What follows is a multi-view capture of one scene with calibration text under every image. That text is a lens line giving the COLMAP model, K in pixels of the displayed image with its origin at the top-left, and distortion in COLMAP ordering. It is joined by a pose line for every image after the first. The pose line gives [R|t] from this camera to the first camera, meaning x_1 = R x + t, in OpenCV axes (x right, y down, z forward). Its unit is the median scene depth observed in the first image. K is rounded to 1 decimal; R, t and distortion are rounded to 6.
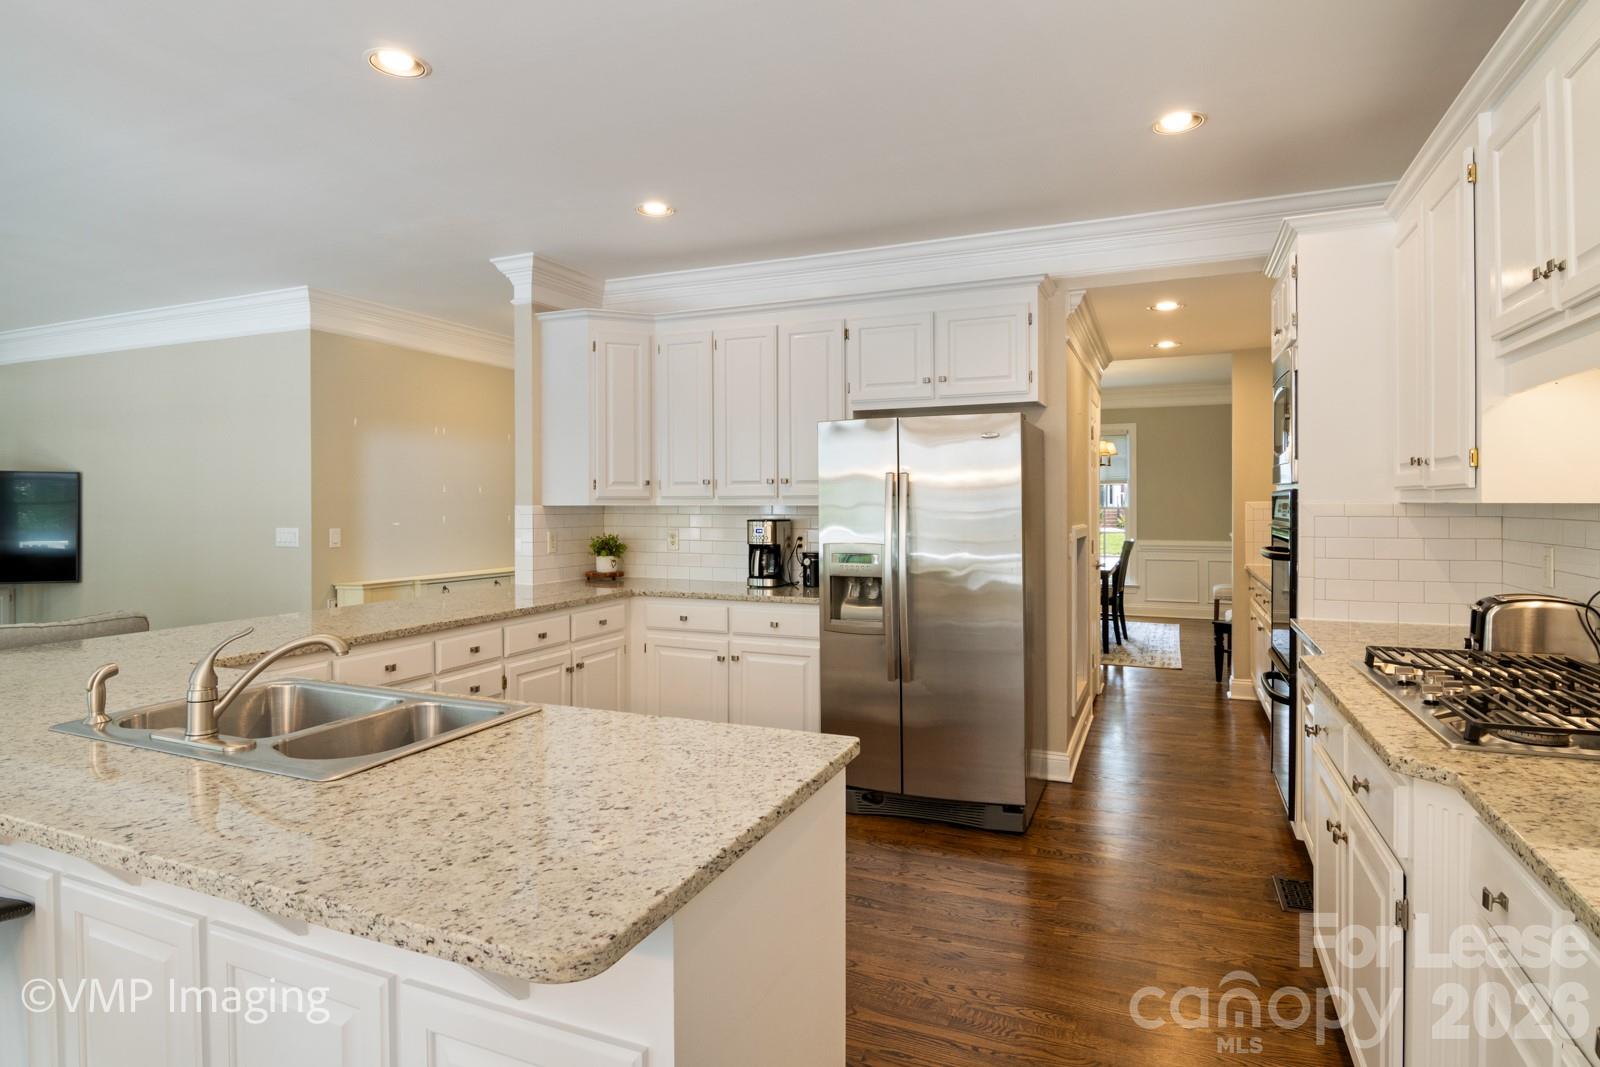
lens RADIAL K [[839.1, 0, 801.6], [0, 839.1, 507.1], [0, 0, 1]] dist [-0.004126, -0.001783]
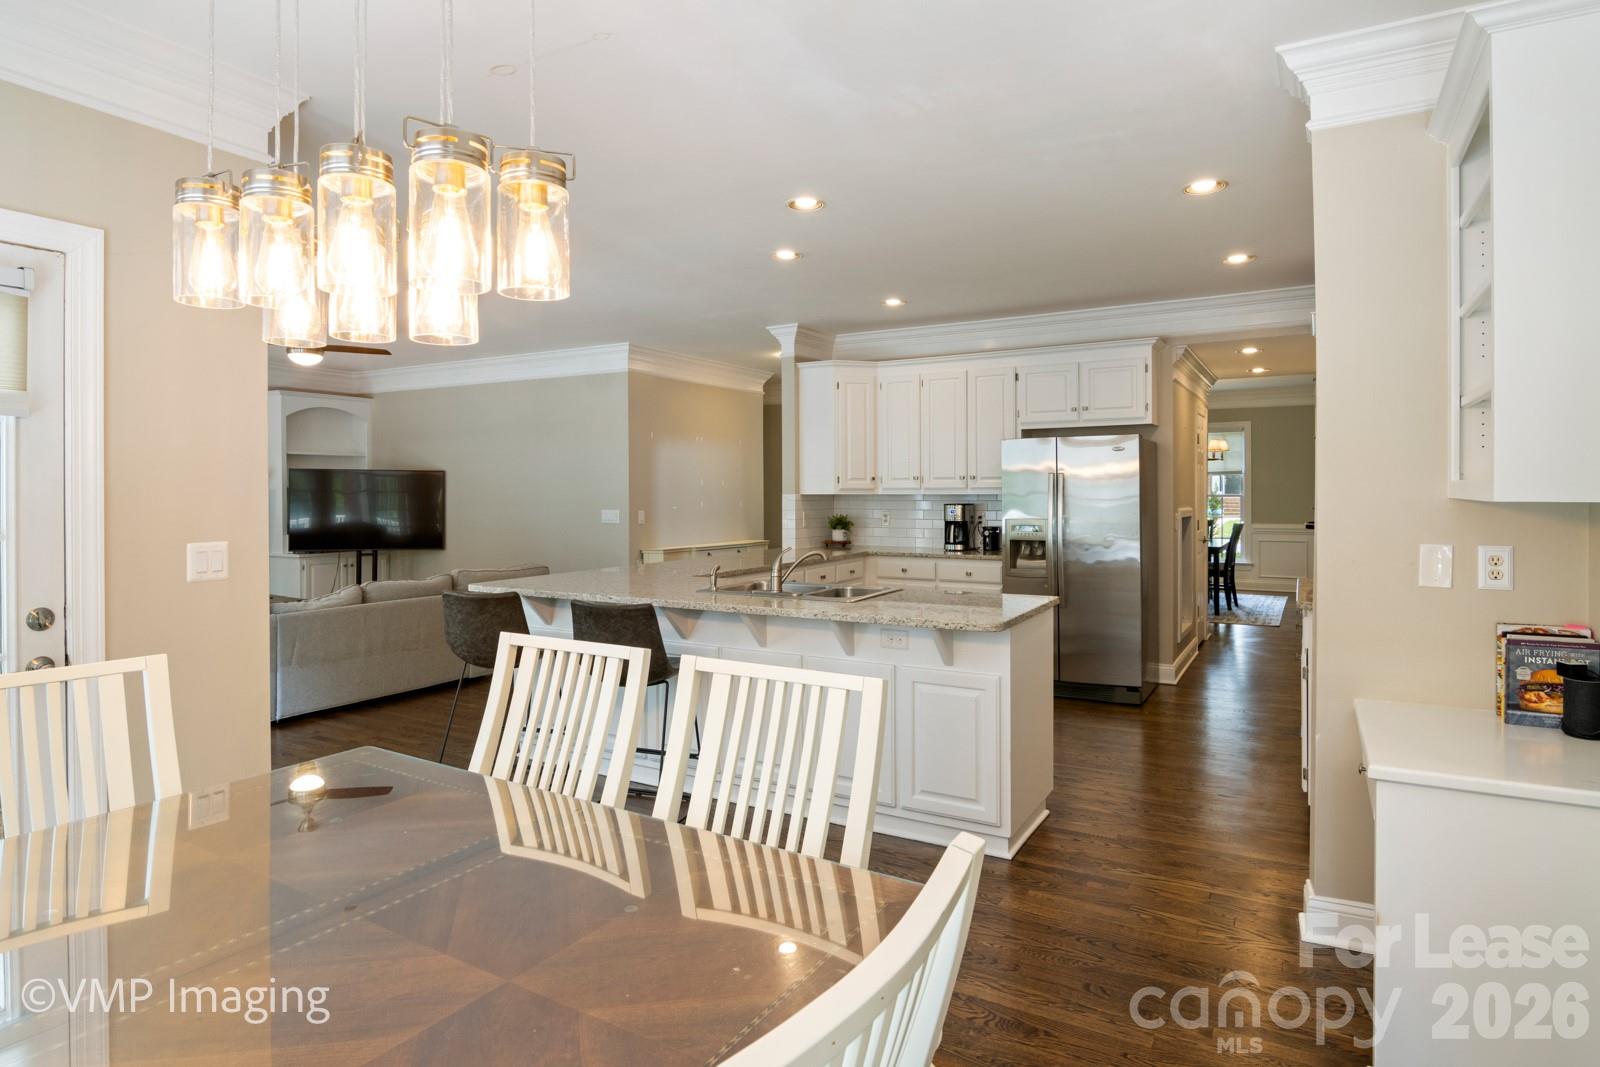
lens RADIAL K [[888.1, 0, 797.7], [0, 888.1, 500.4], [0, 0, 1]] dist [0.001384, 0.000136]
pose [[0.992392, -0.000142, -0.123115, -0.126623], [0.000935, 0.999979, 0.006378, -0.001122], [0.123112, -0.006445, 0.992372, -0.551377]]
